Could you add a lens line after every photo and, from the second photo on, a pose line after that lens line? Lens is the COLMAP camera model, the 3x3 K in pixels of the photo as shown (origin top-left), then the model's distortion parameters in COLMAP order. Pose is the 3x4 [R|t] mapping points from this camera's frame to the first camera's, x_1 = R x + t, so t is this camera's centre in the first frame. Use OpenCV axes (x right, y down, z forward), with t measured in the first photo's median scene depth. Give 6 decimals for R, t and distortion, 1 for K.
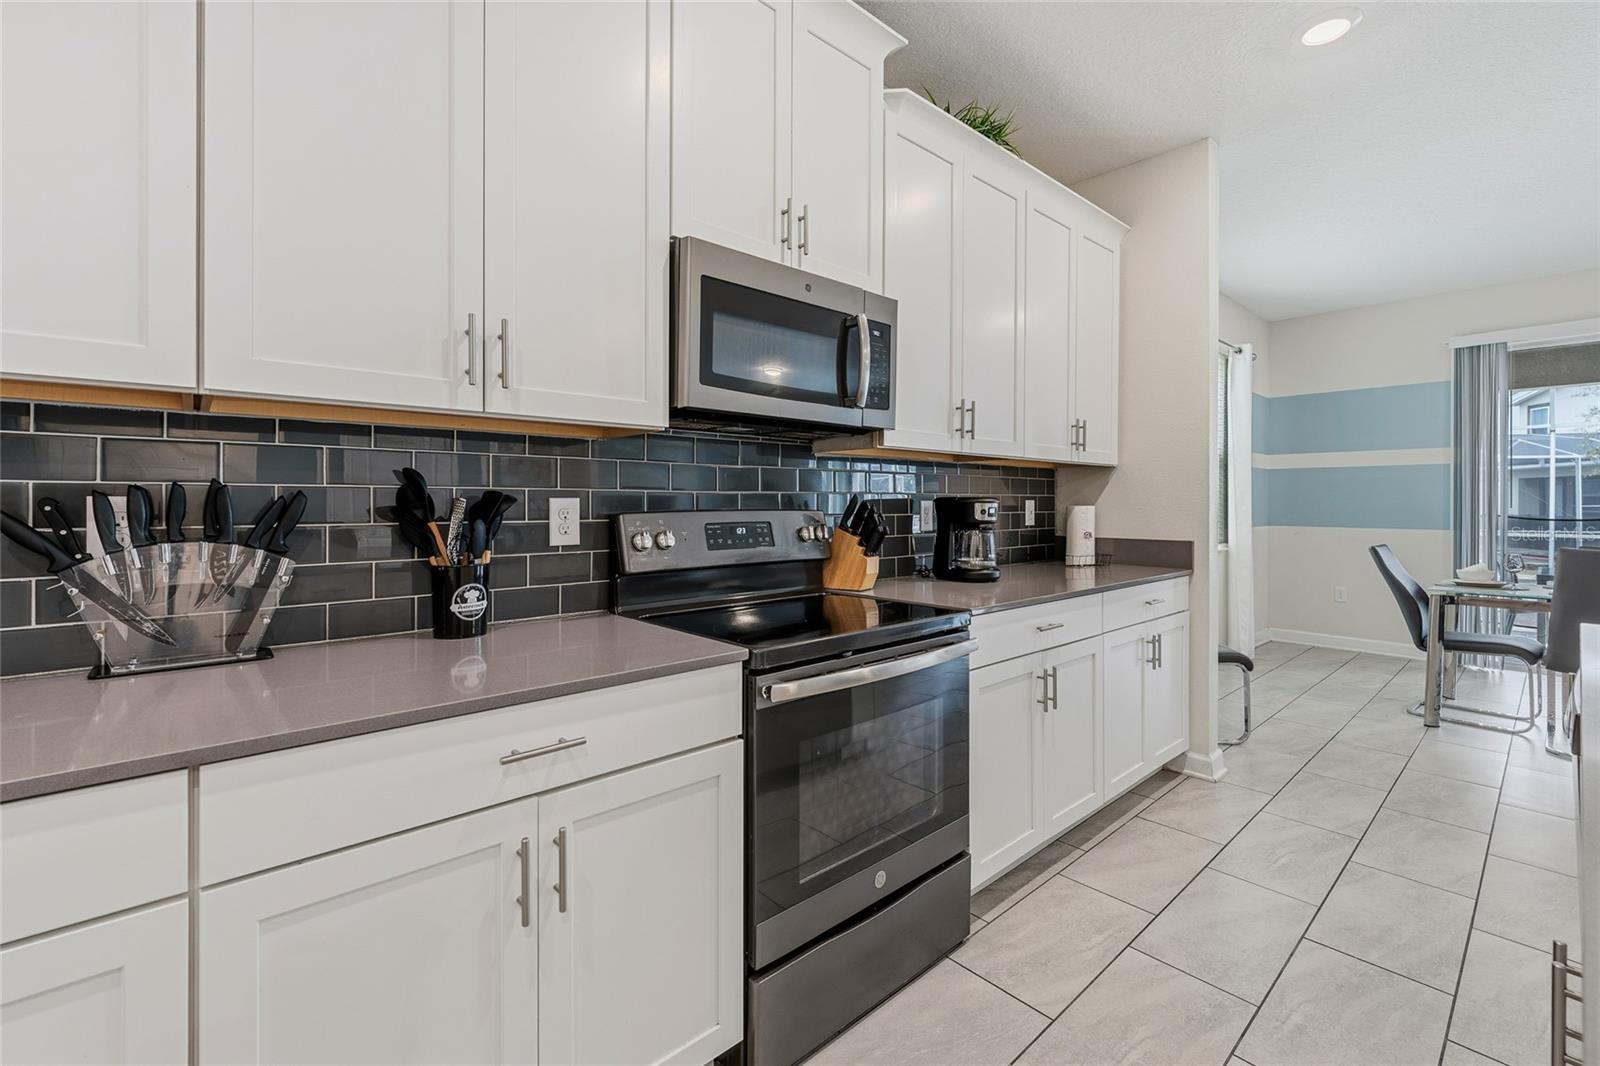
lens RADIAL K [[664.4, 0, 800.0], [0, 664.4, 533.0], [0, 0, 1]] dist [-0.001100, -0.000359]
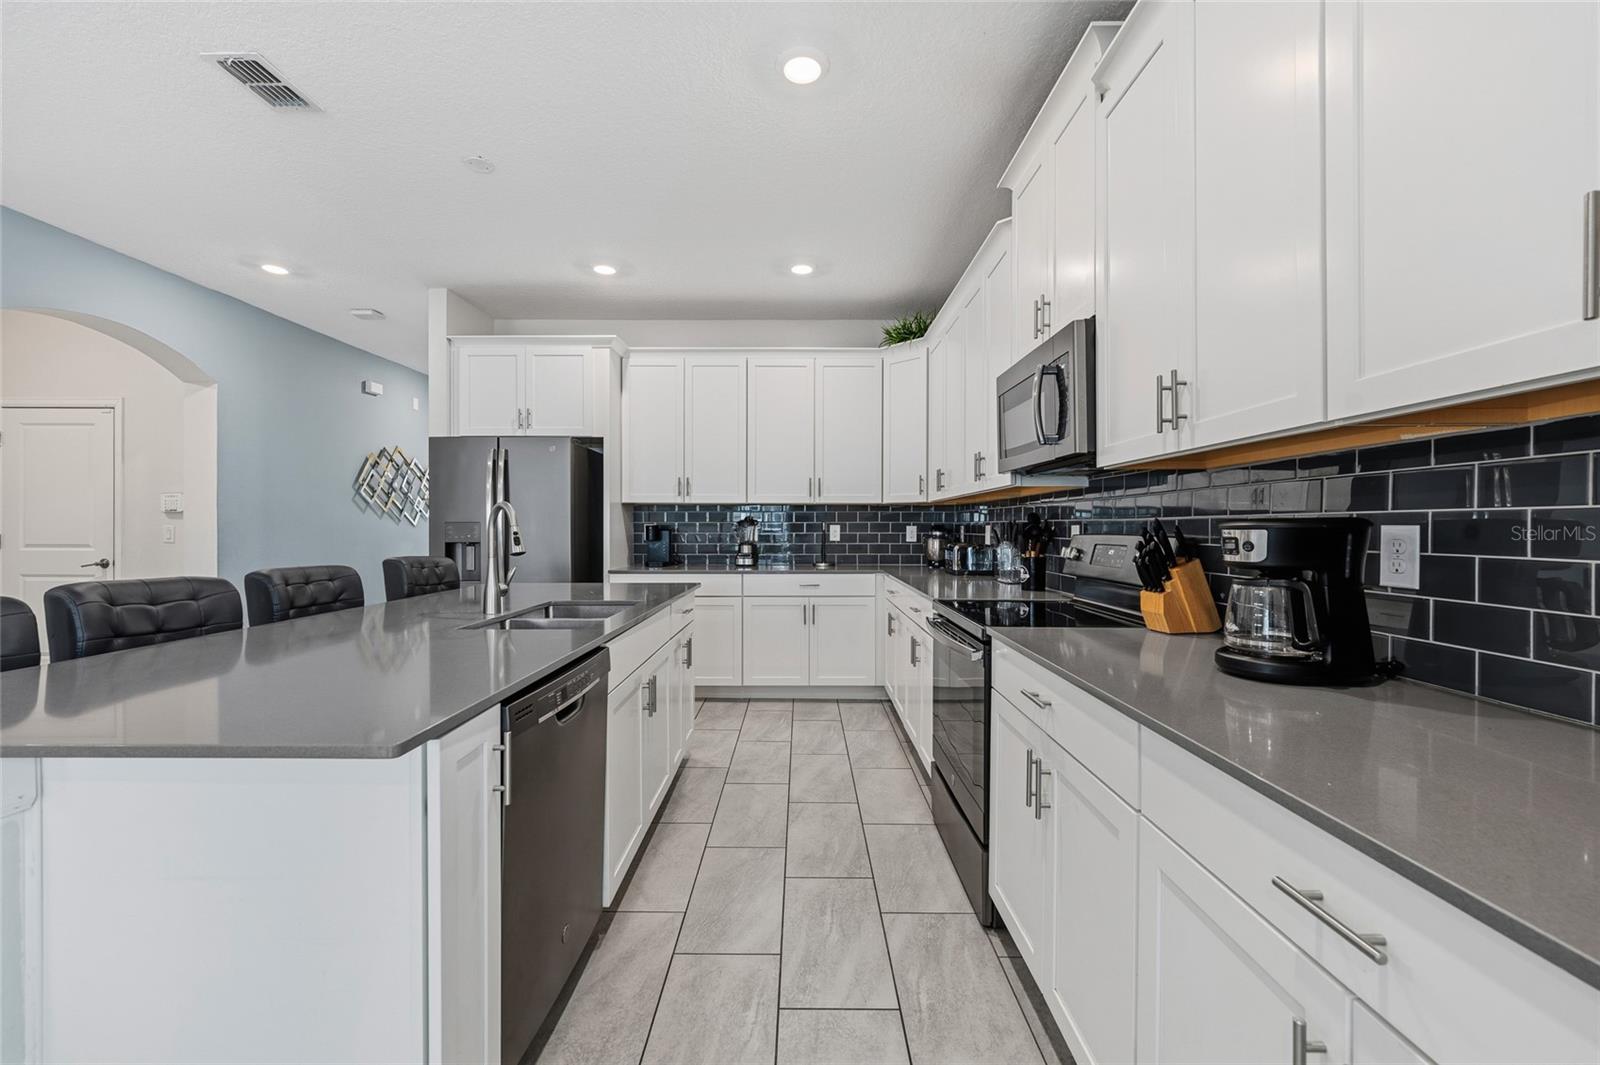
lens RADIAL K [[664.4, 0, 800.0], [0, 664.4, 532.5], [0, 0, 1]] dist [-0.001100, -0.000359]
pose [[-0.661326, 0.000962, -0.750098, 1.242362], [-0.040543, 0.998492, 0.037025, -0.062210], [0.749002, 0.054897, -0.660289, 1.431203]]
